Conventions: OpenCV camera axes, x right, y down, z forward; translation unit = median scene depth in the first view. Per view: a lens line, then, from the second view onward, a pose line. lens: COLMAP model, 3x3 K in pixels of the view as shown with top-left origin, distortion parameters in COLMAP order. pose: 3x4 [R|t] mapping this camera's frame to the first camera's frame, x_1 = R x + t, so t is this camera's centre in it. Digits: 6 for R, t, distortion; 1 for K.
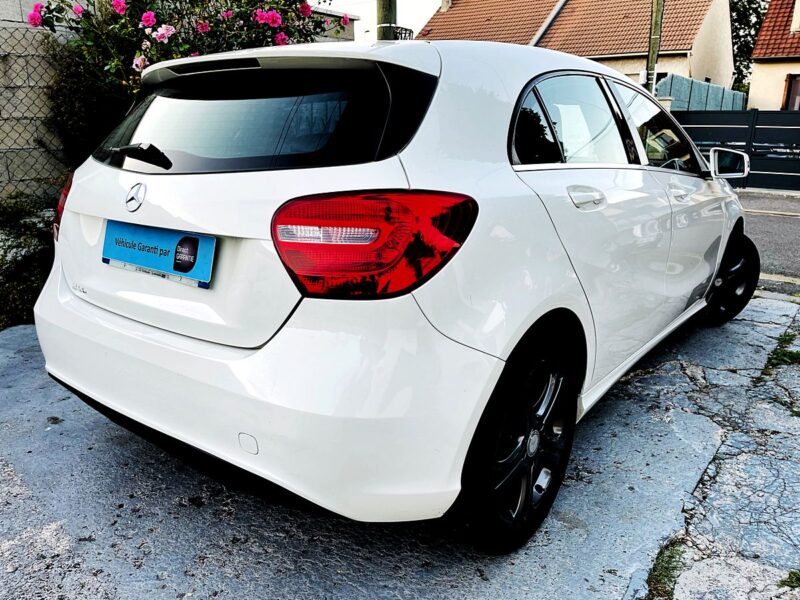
lens RADIAL K [[615.6, 0, 404.7], [0, 615.6, 303.7], [0, 0, 1]] dist [-0.007189, -0.036021]
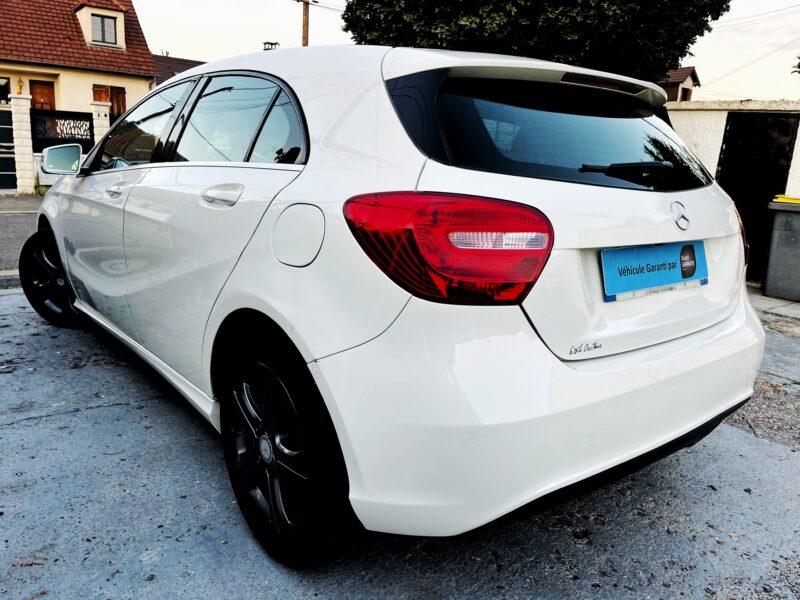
lens RADIAL K [[615.6, 0, 401.4], [0, 615.6, 300.2], [0, 0, 1]] dist [-0.007189, -0.036021]
pose [[0.243428, -0.216997, 0.945334, -1.492378], [0.208175, 0.963627, 0.167590, -0.295200], [-0.947315, 0.155998, 0.279747, 1.149325]]
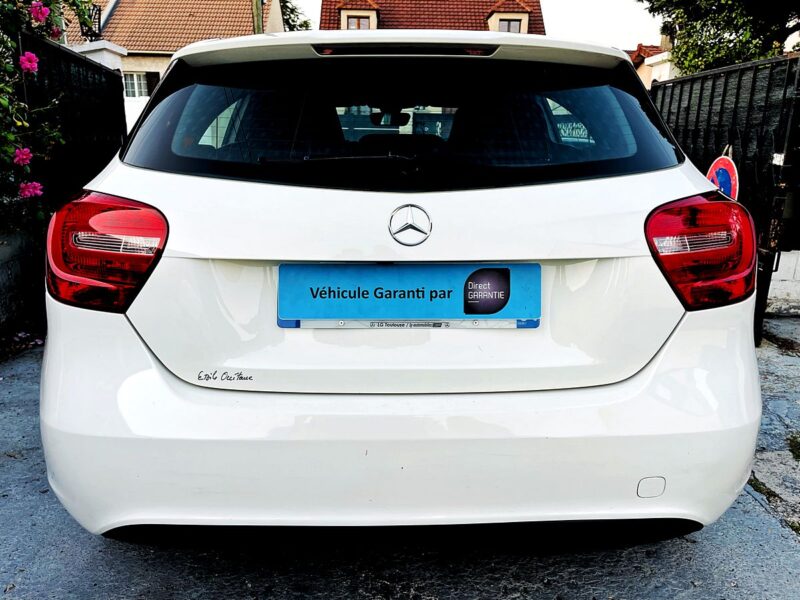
lens RADIAL K [[615.6, 0, 398.0], [0, 615.6, 302.7], [0, 0, 1]] dist [-0.007189, -0.036021]
pose [[0.782146, -0.166071, 0.600557, -0.880721], [0.163592, 0.984747, 0.059254, -0.125033], [-0.601237, 0.051901, 0.797384, 0.432598]]
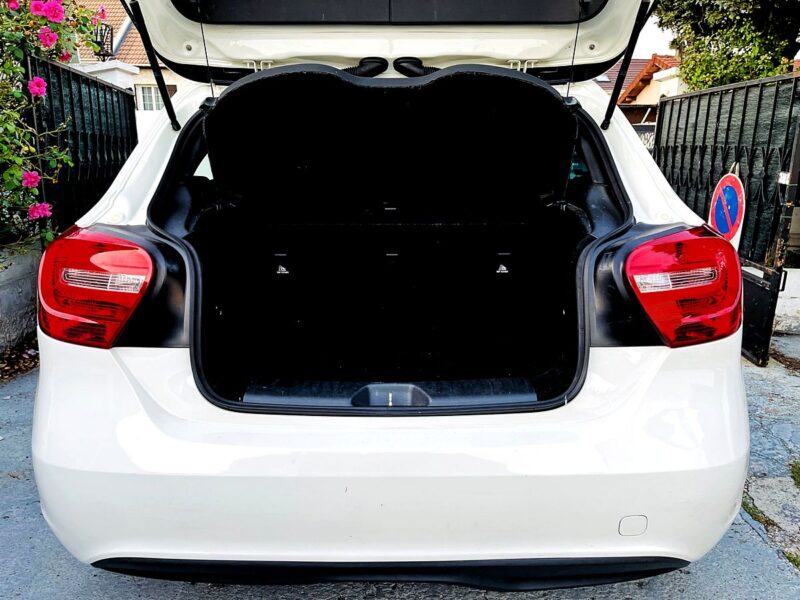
lens RADIAL K [[615.6, 0, 402.3], [0, 615.6, 301.8], [0, 0, 1]] dist [-0.007189, -0.036021]
pose [[0.796072, -0.157970, 0.584221, -0.843486], [0.163206, 0.985605, 0.044114, -0.154261], [-0.582780, 0.060230, 0.810395, 0.399514]]
